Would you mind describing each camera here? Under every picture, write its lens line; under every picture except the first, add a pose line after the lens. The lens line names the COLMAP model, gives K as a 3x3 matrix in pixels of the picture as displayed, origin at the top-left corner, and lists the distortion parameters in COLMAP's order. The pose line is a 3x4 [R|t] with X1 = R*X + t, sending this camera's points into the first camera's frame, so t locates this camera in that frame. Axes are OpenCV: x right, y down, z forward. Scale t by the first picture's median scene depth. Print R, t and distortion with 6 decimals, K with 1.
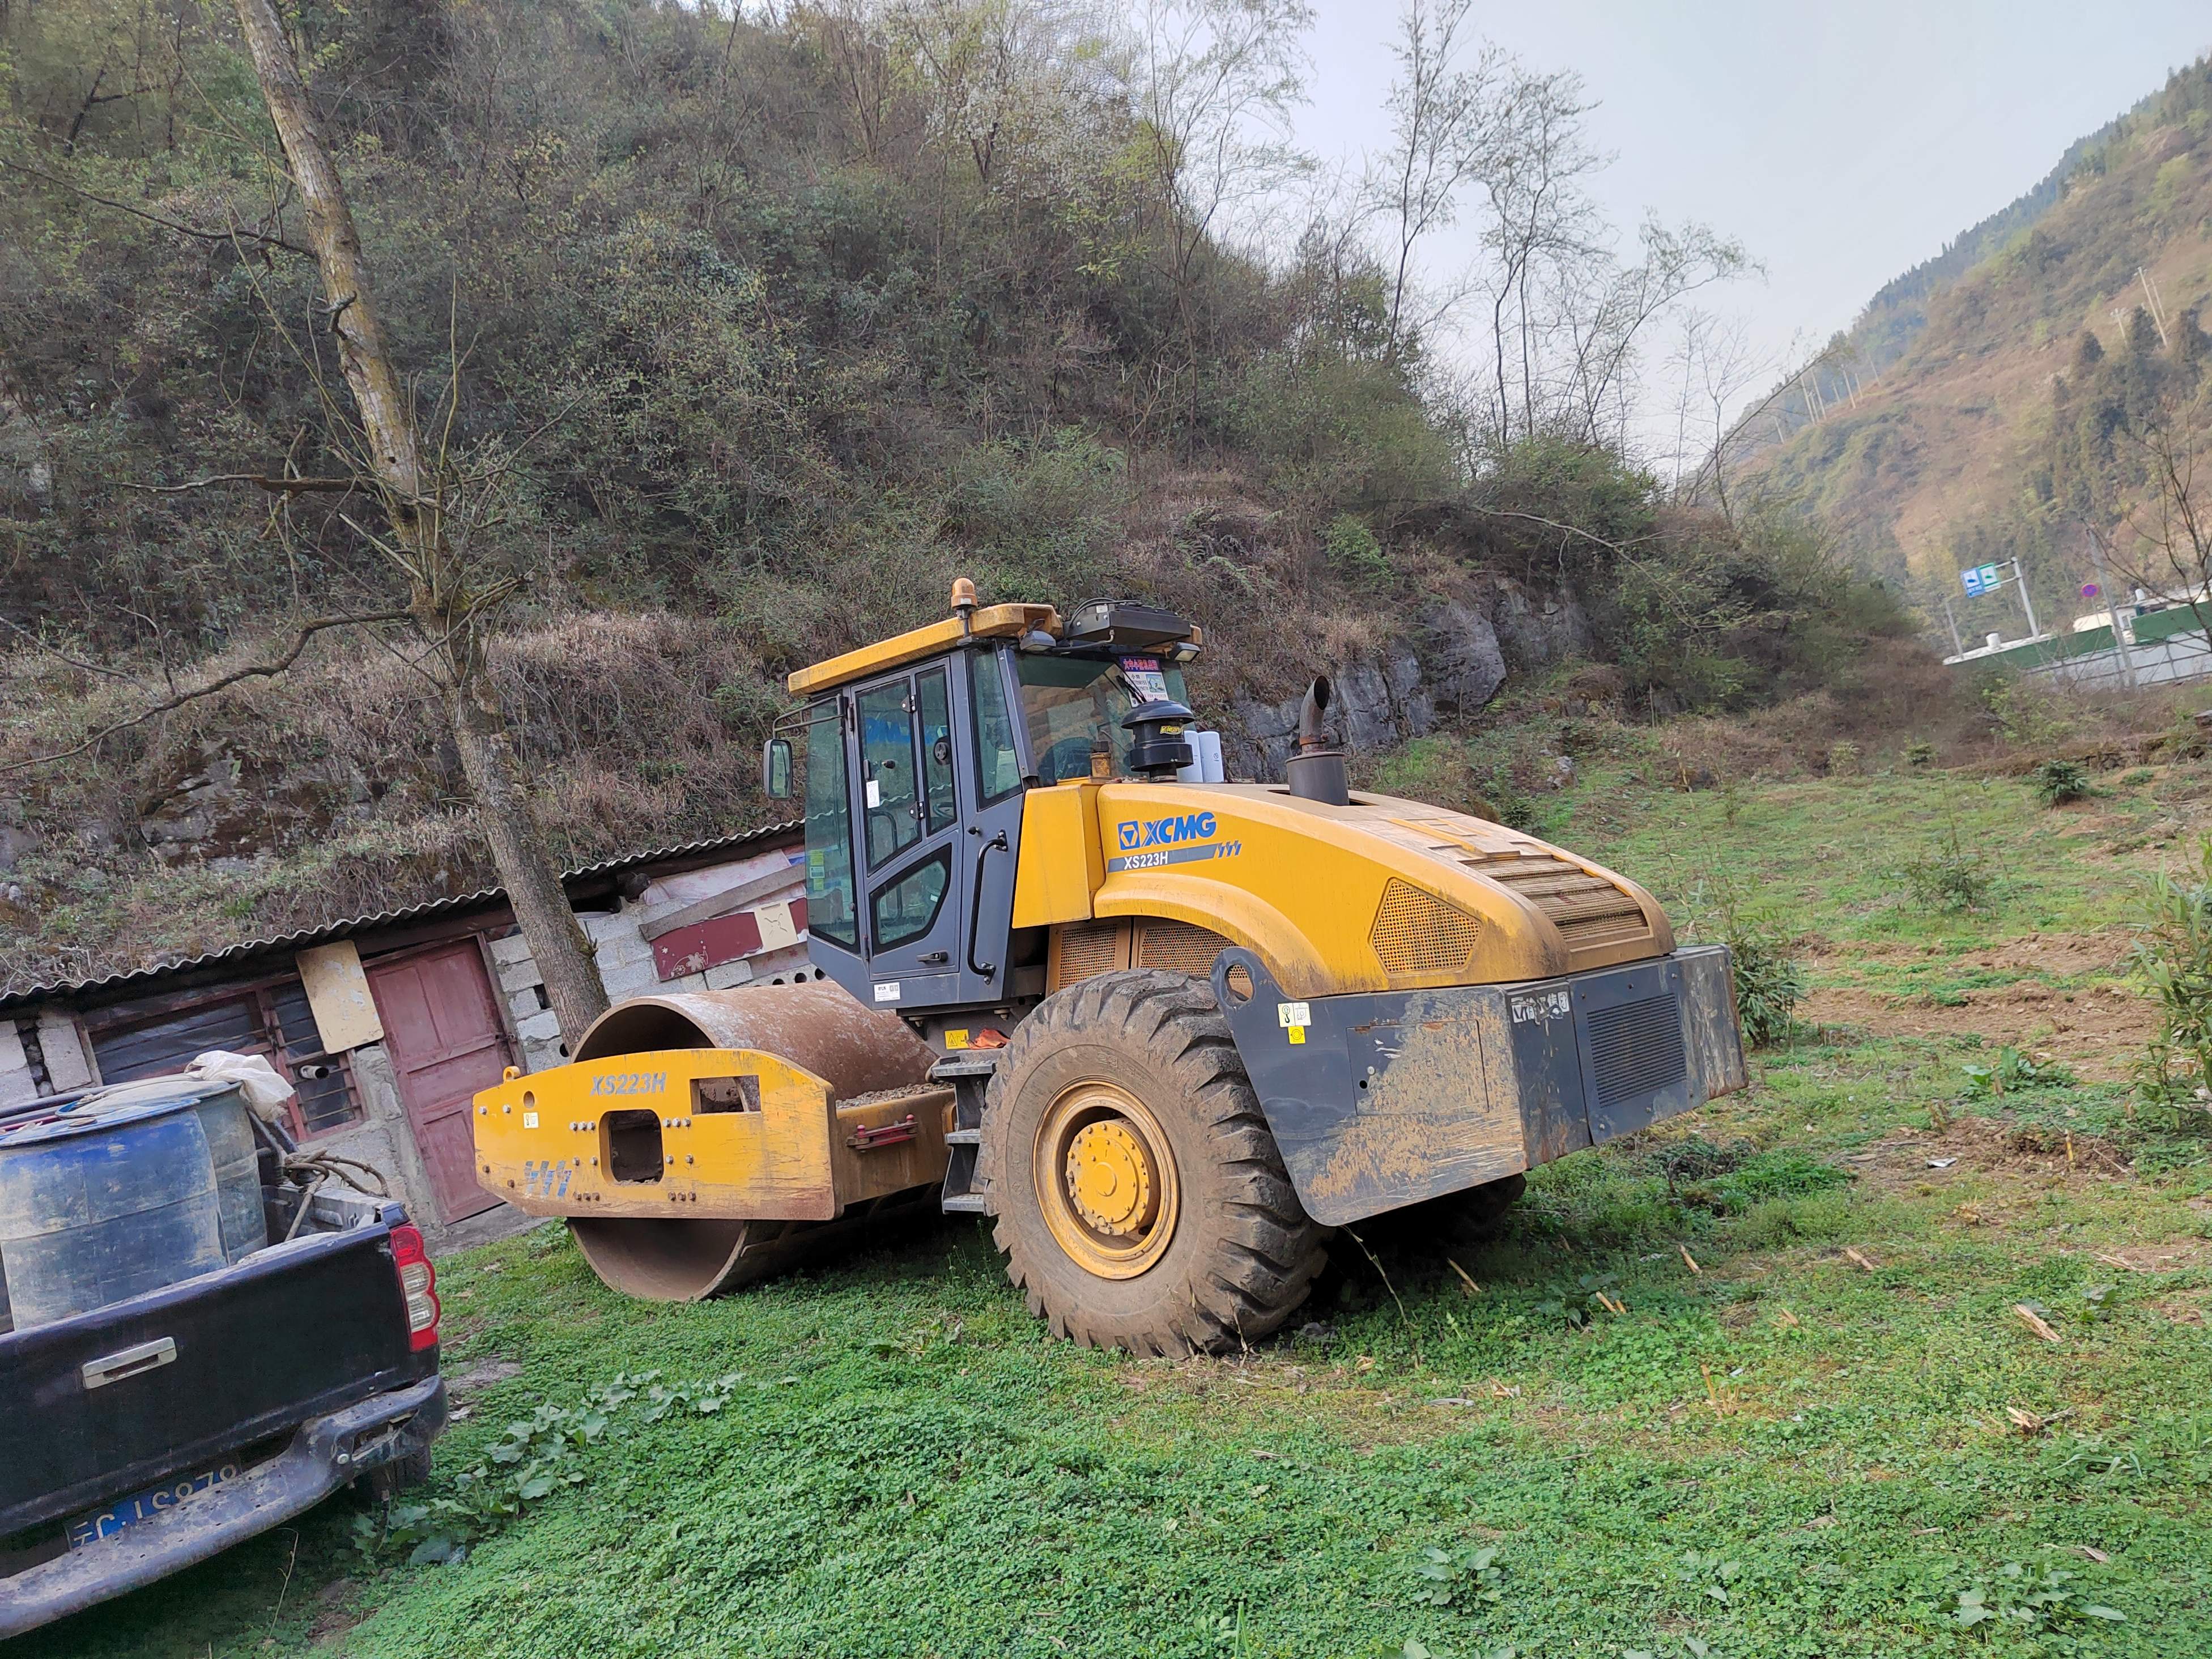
lens RADIAL K [[1490.3, 0, 1110.1], [0, 1490.3, 834.4], [0, 0, 1]] dist [0.058264, -0.059870]
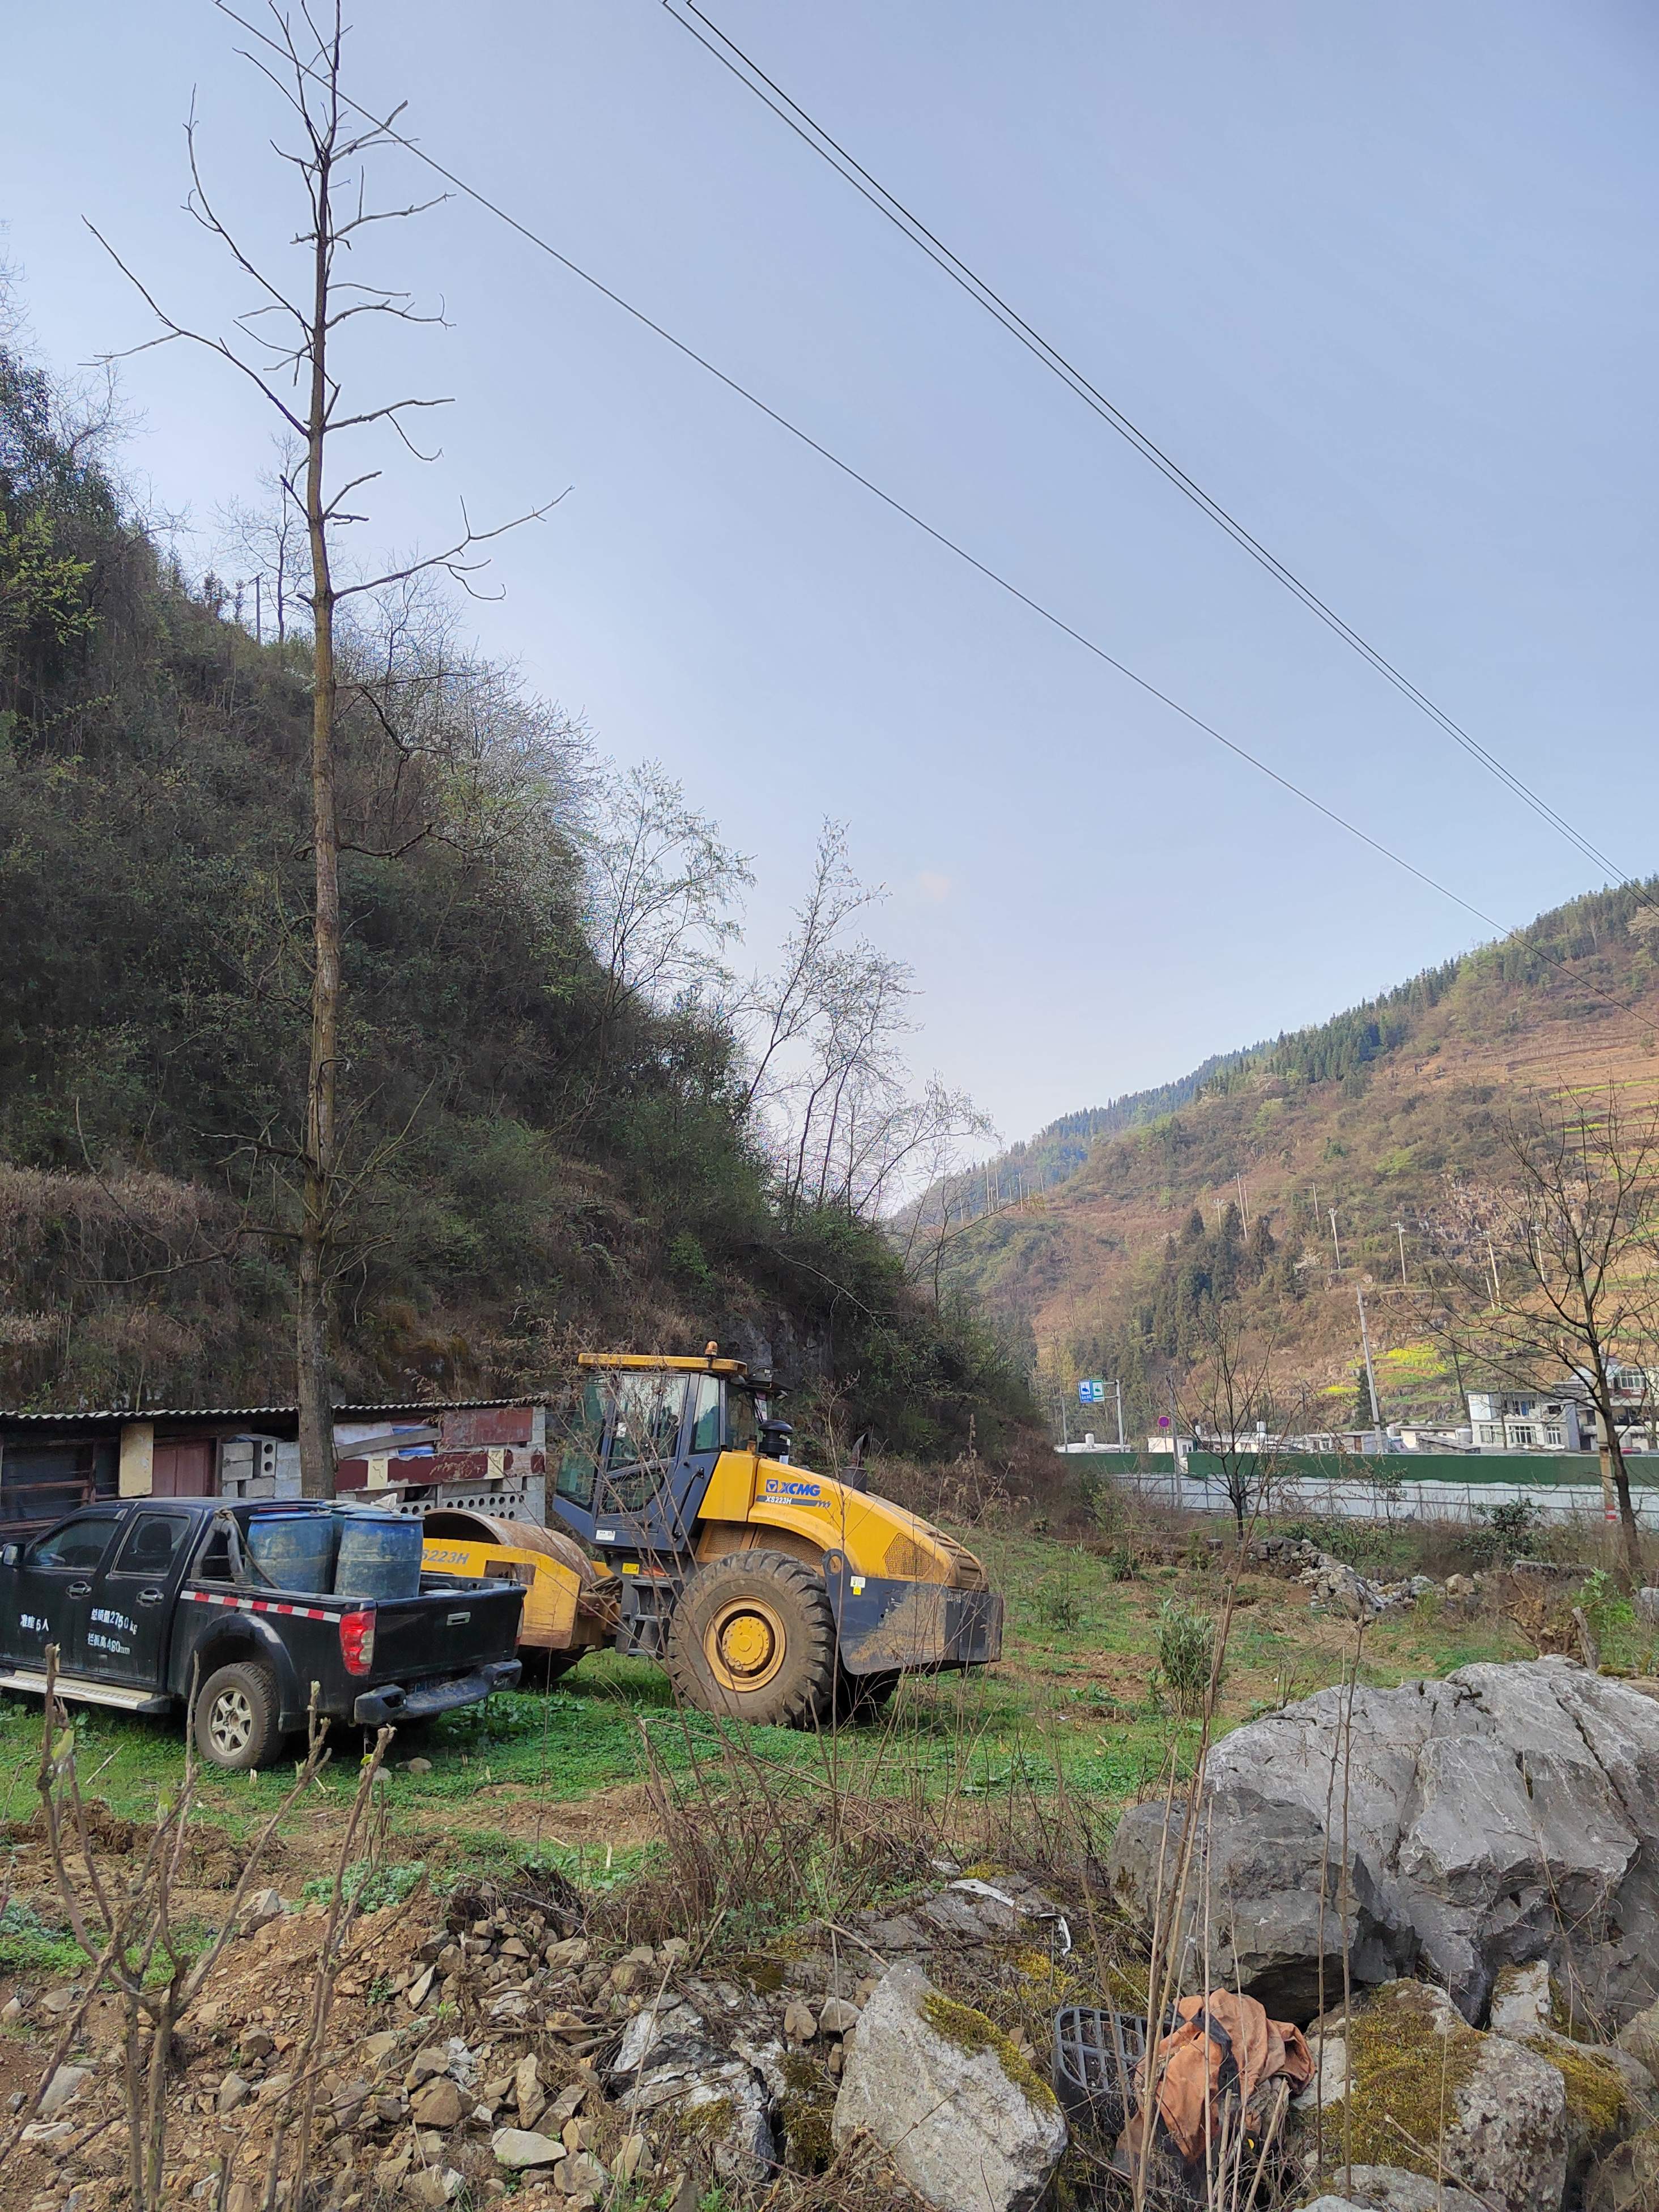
lens RADIAL K [[1490.3, 0, 834.2], [0, 1490.3, 1117.1], [0, 0, 1]] dist [0.058264, -0.059870]
pose [[0.903102, 0.304593, 0.302704, -0.593271], [-0.223228, 0.935167, -0.275012, 0.062525], [-0.366846, 0.180792, 0.912545, -0.905860]]
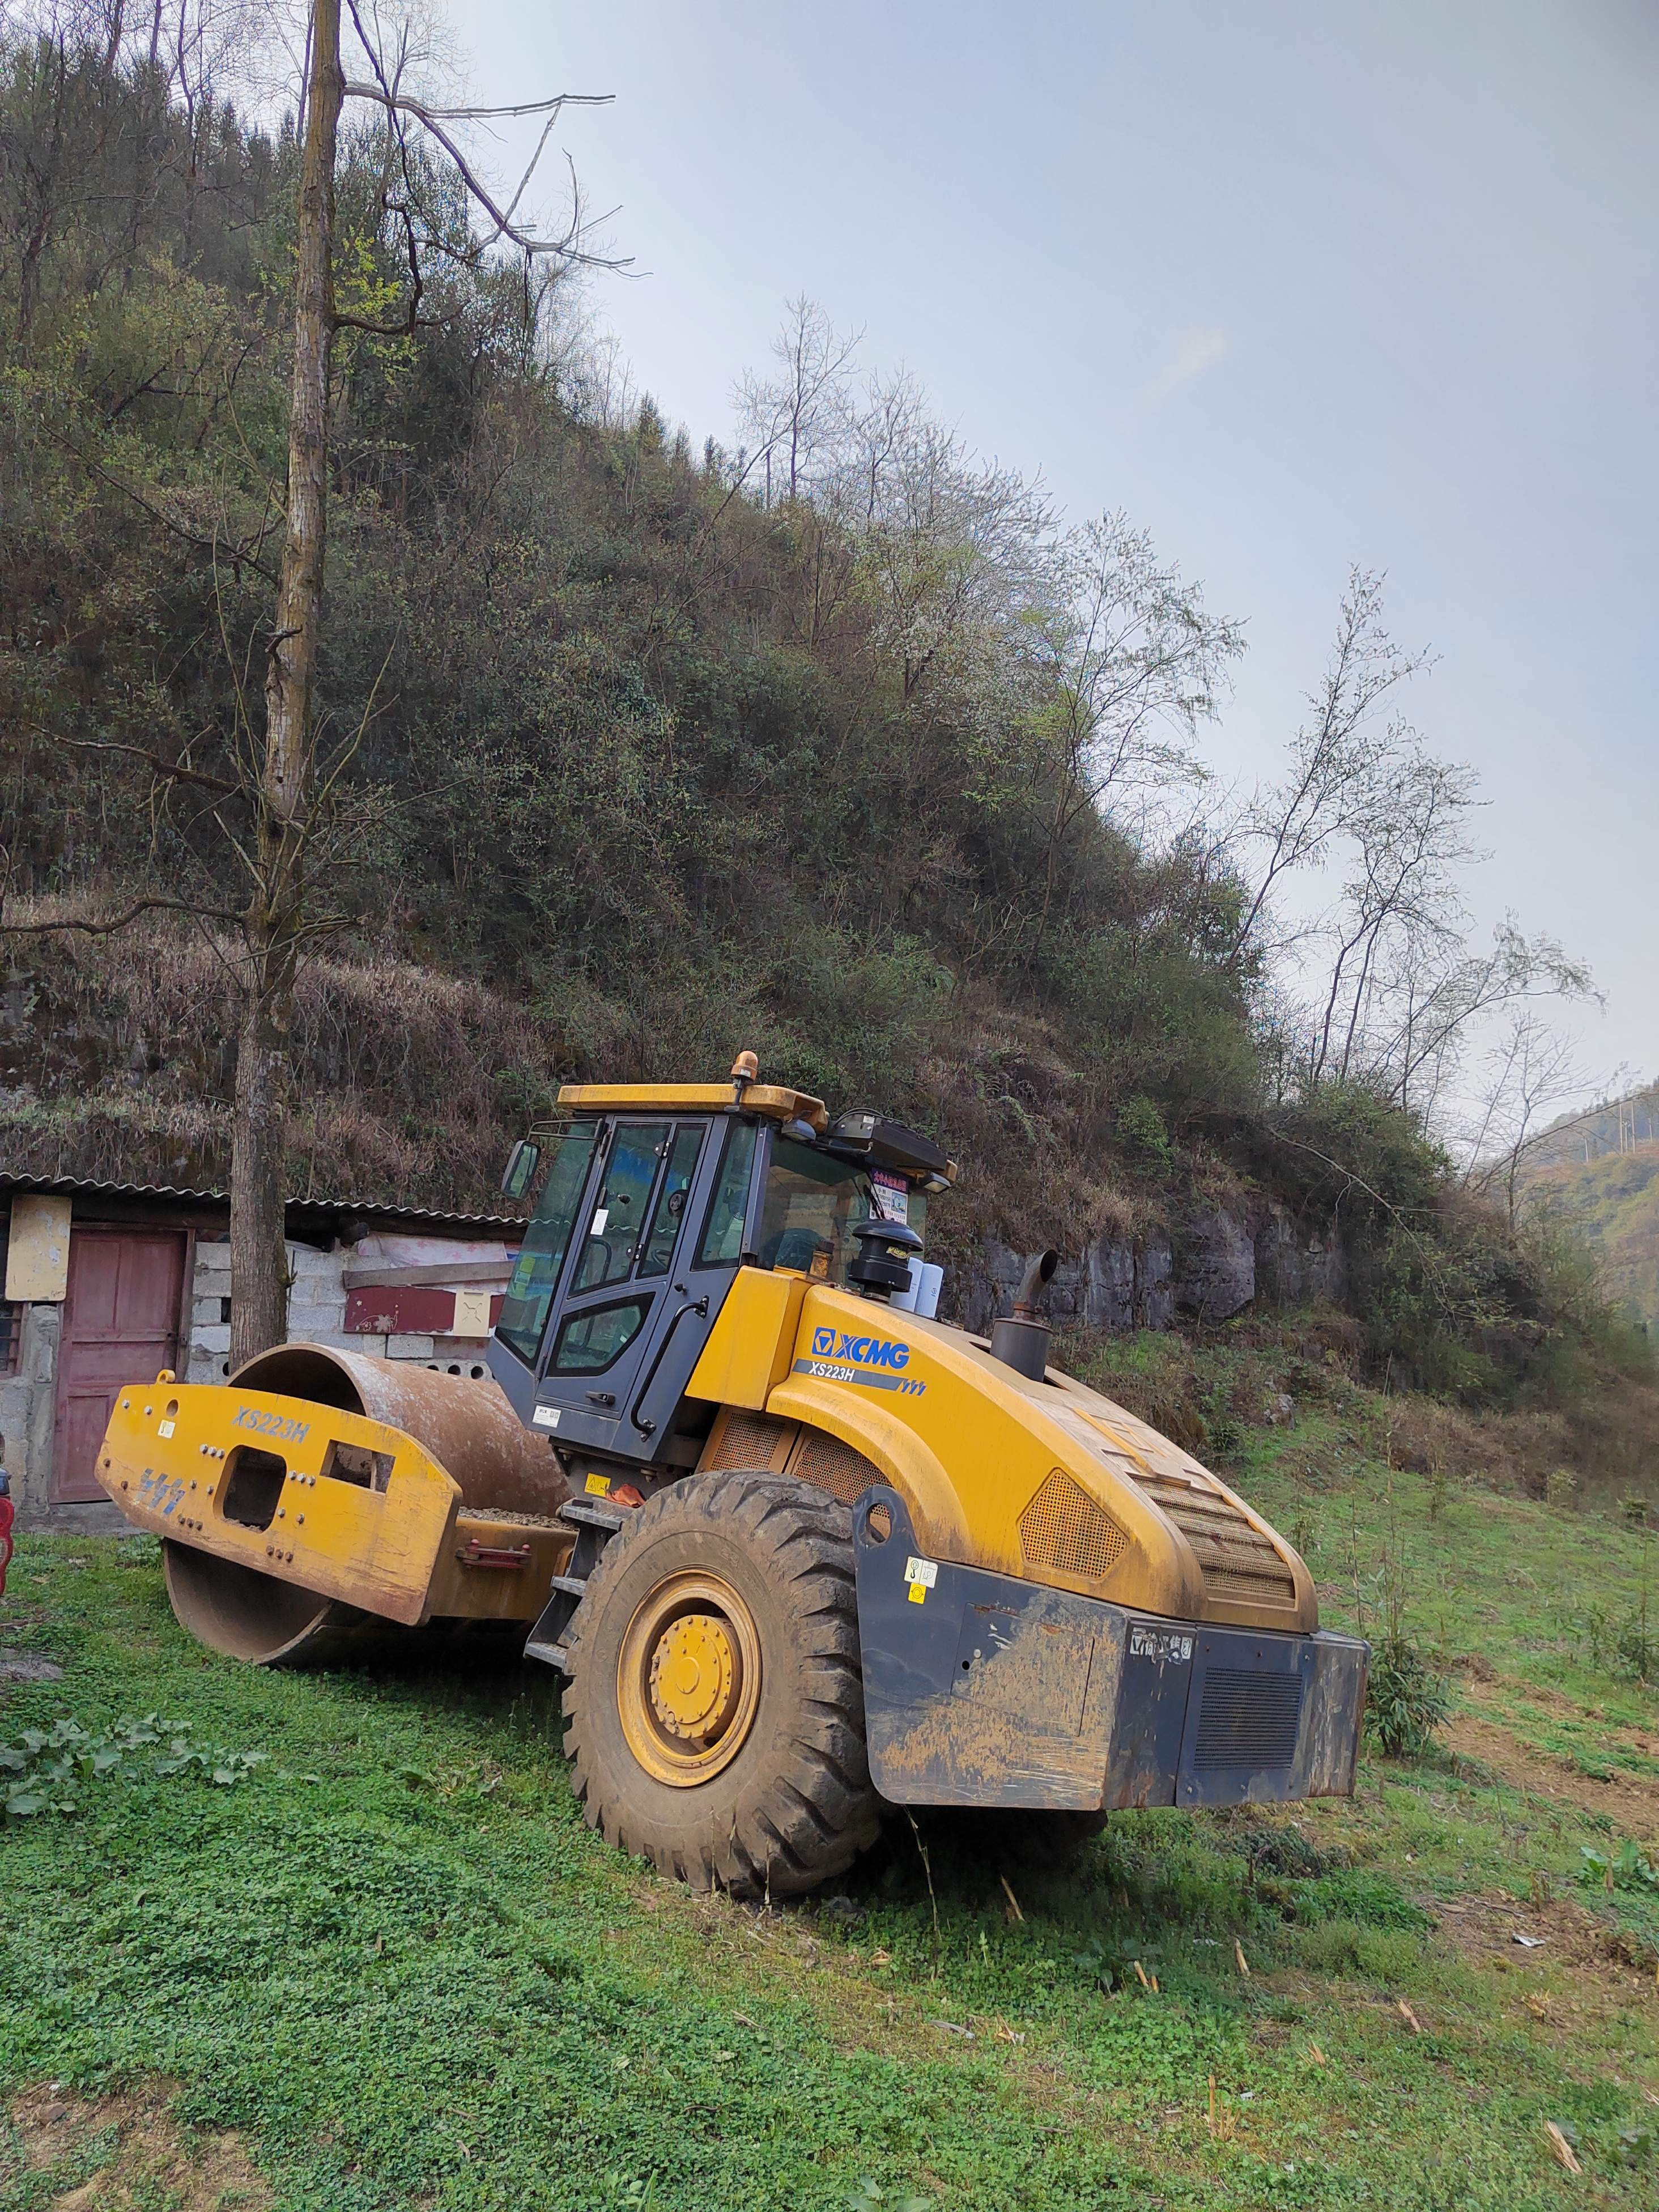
lens RADIAL K [[1490.3, 0, 834.2], [0, 1490.3, 1117.1], [0, 0, 1]] dist [0.058264, -0.059870]
pose [[0.950870, 0.306882, -0.040855, 0.011500], [-0.309584, 0.941805, -0.131002, -0.010186], [-0.001724, 0.137214, 0.990540, -0.014436]]
